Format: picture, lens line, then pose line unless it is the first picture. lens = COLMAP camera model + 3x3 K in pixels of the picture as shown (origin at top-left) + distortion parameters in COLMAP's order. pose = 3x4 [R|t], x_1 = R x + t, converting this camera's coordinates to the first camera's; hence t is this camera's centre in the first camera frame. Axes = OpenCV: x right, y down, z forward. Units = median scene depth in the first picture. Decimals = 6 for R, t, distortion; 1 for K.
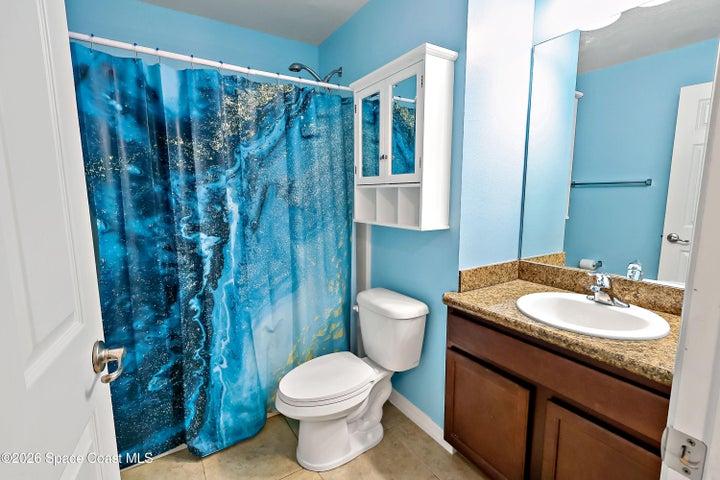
lens RADIAL K [[332.9, 0, 361.4], [0, 332.9, 238.4], [0, 0, 1]] dist [0.025500, 0.000265]
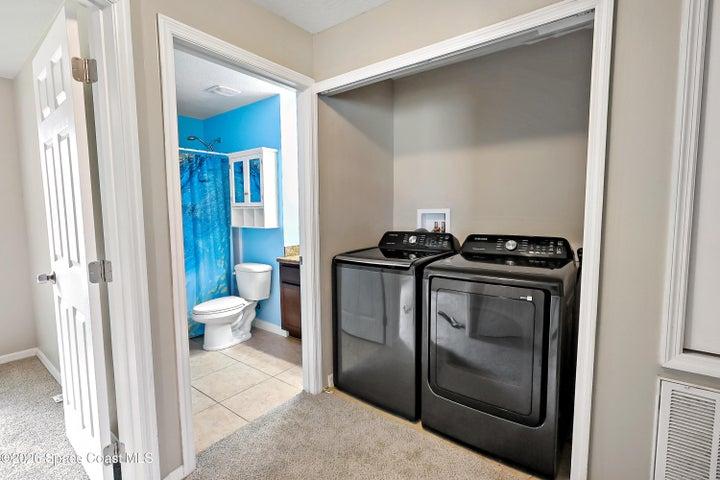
lens RADIAL K [[332.9, 0, 355.9], [0, 332.9, 236.7], [0, 0, 1]] dist [0.025500, 0.000265]
pose [[0.940944, -0.032373, 0.337010, 0.001289], [0.052211, 0.997385, -0.049965, 0.136623], [-0.334511, 0.064609, 0.940175, -0.987918]]
